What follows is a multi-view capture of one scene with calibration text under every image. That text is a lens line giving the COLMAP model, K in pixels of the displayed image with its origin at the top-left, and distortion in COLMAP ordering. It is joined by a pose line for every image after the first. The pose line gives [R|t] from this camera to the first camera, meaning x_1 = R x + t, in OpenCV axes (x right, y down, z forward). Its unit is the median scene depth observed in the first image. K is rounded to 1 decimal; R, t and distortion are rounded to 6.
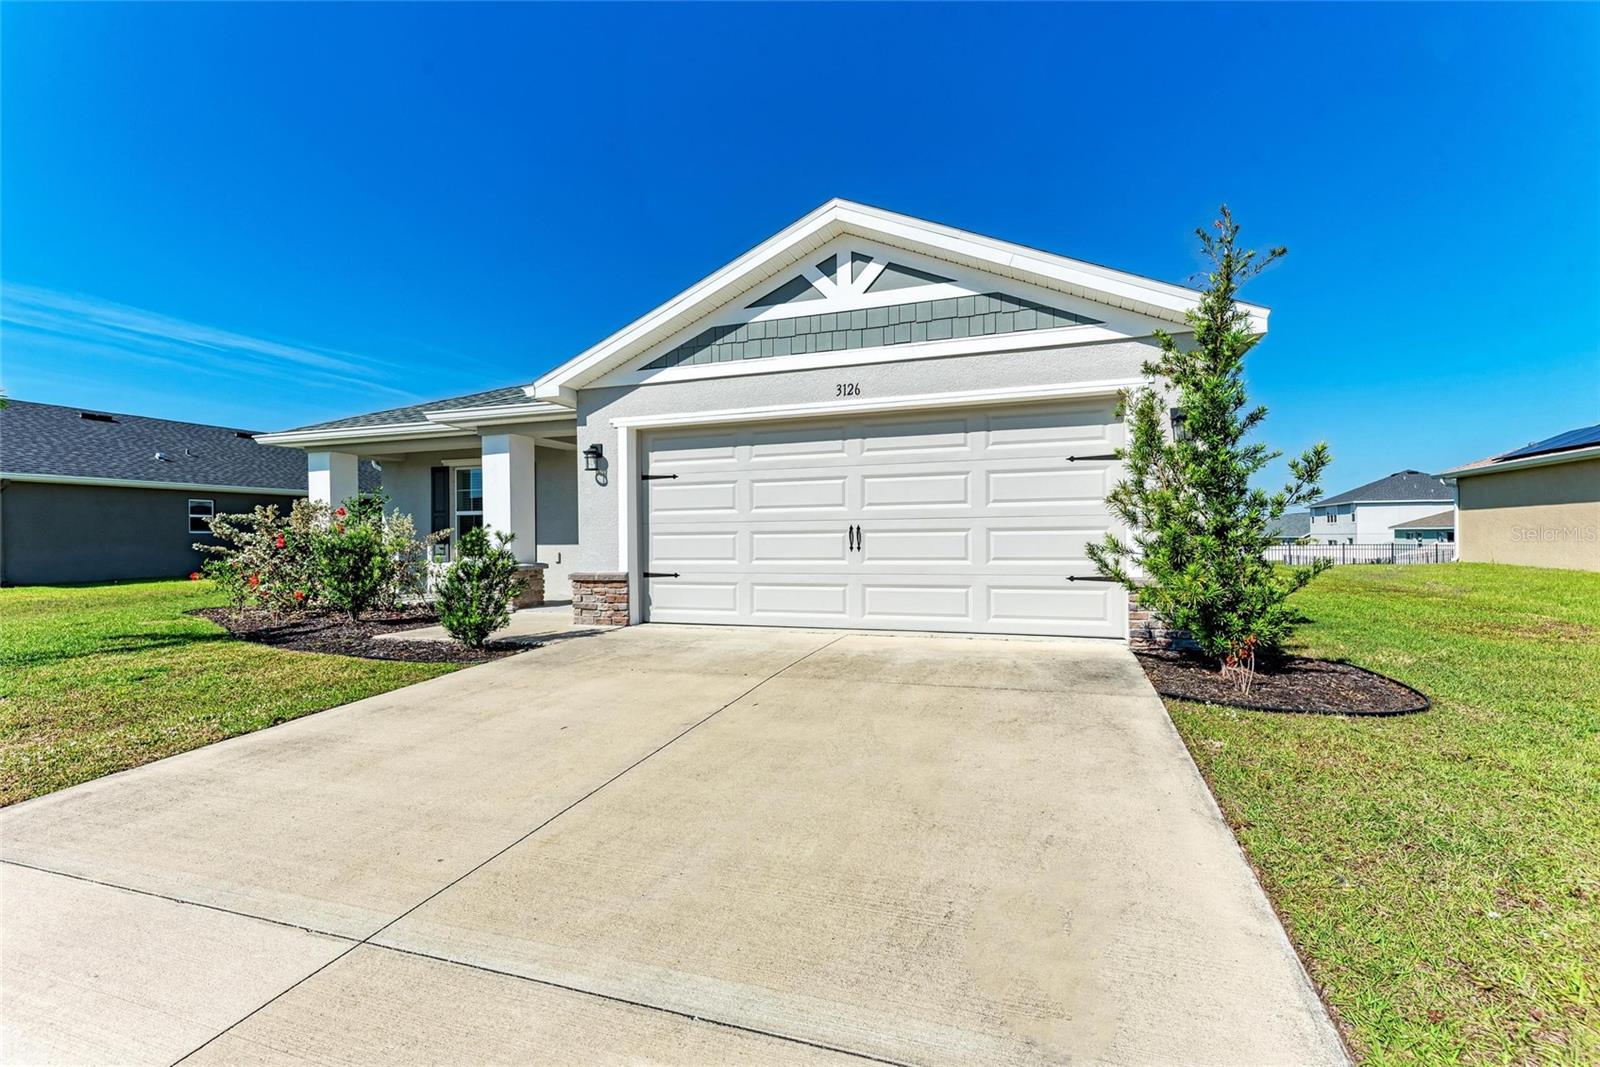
lens RADIAL K [[721.6, 0, 740.5], [0, 721.6, 544.4], [0, 0, 1]] dist [-0.014416, -0.000091]
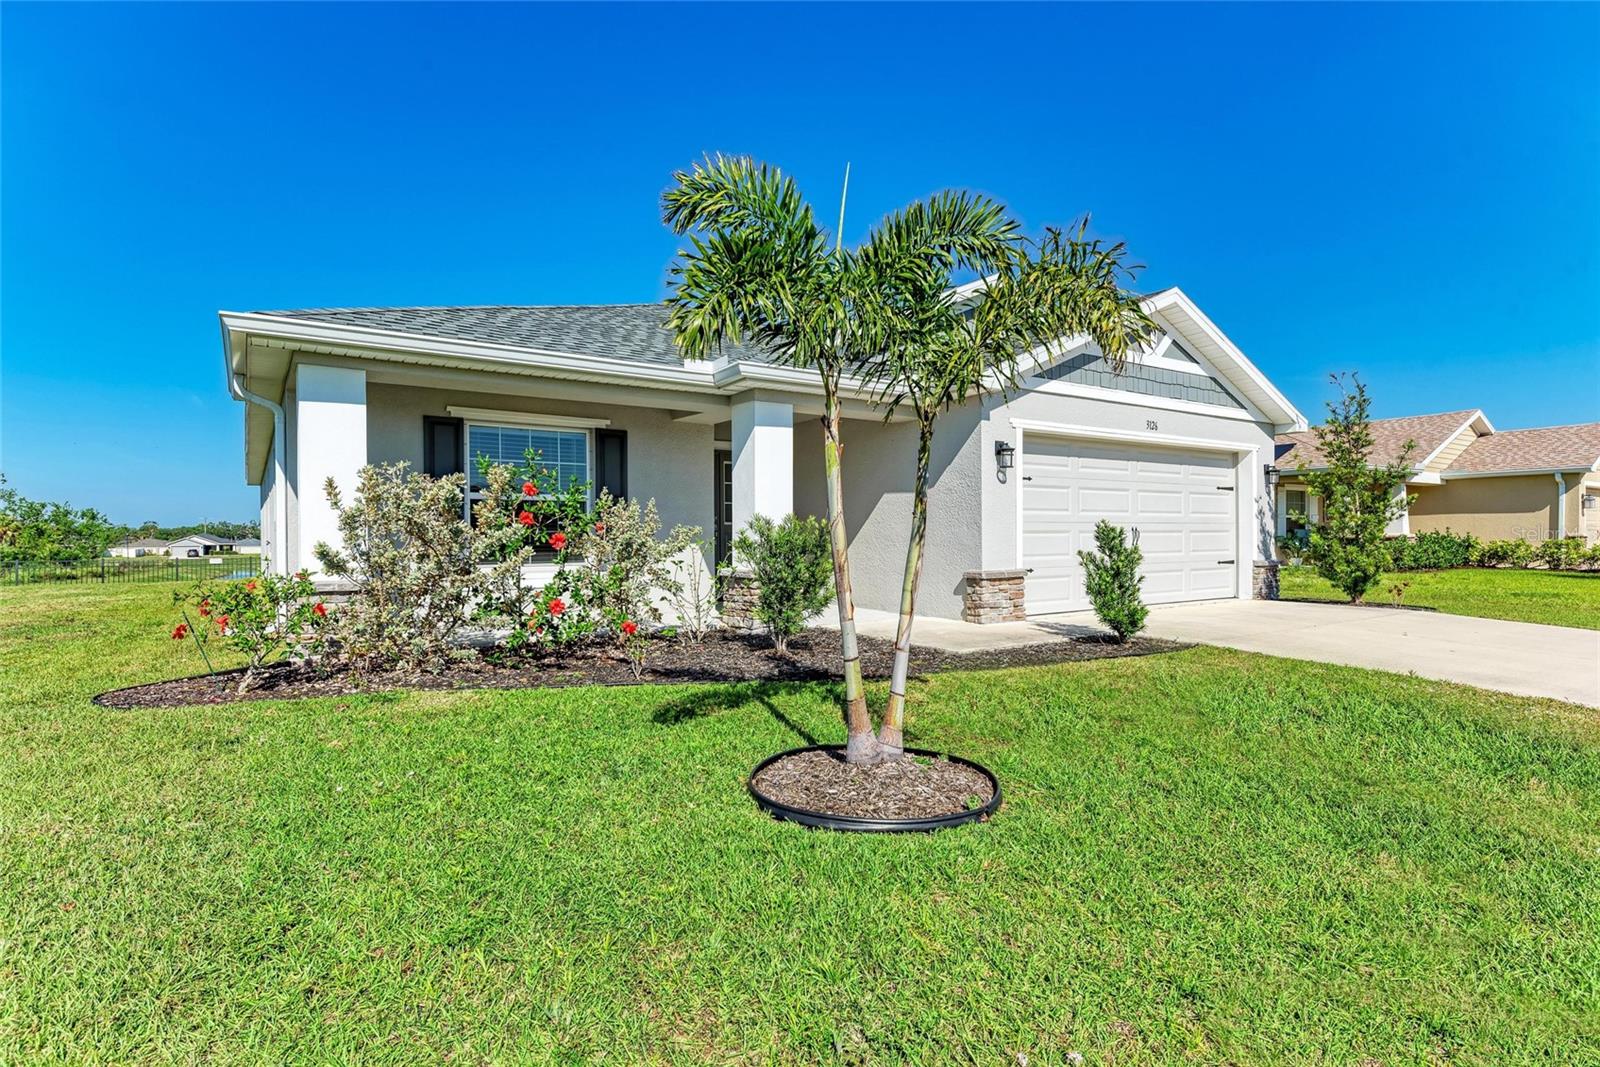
lens RADIAL K [[804.8, 0, 800.8], [0, 804.8, 533.9], [0, 0, 1]] dist [-0.000223, -0.000094]
pose [[0.589241, 0.006684, 0.807930, -1.317108], [0.004176, 0.999927, -0.011317, 0.000792], [-0.807947, 0.010042, 0.589170, 0.593401]]
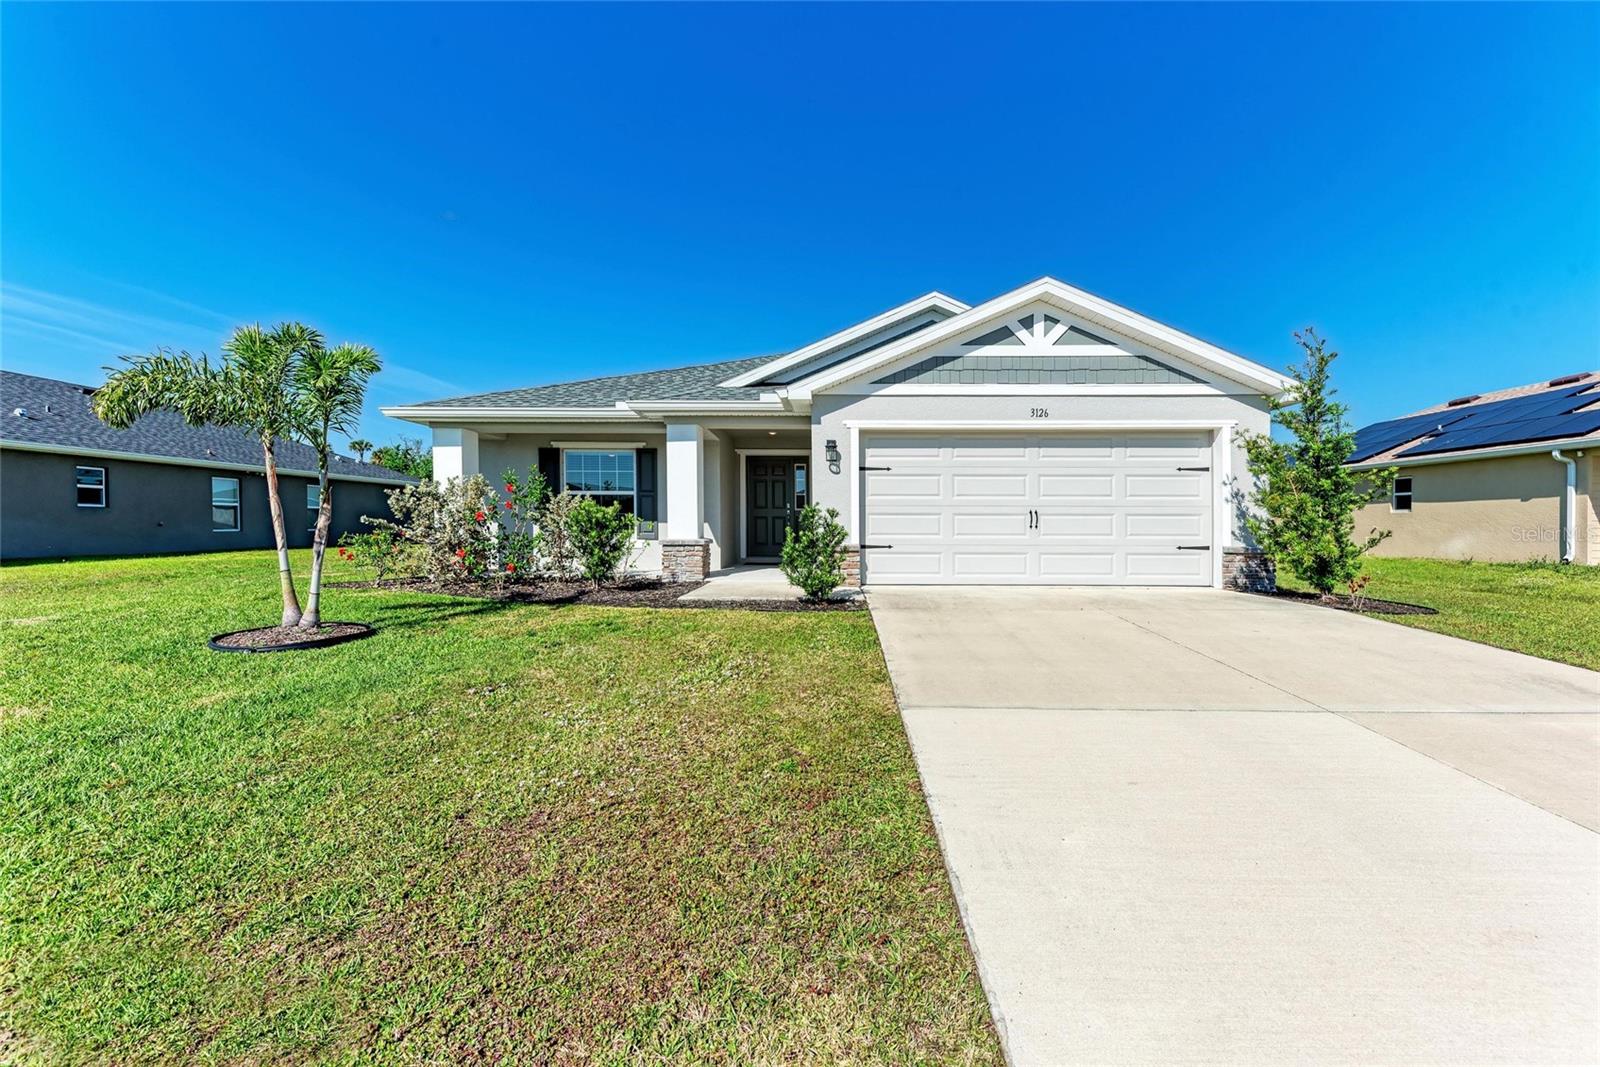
lens RADIAL K [[644.3, 0, 801.5], [0, 644.3, 522.6], [0, 0, 1]] dist [0.001809, 0.000078]
pose [[0.942603, 0.014305, 0.333608, -0.637196], [-0.009926, 0.999841, -0.014827, 0.019155], [-0.333767, 0.010665, 0.942595, -0.016837]]
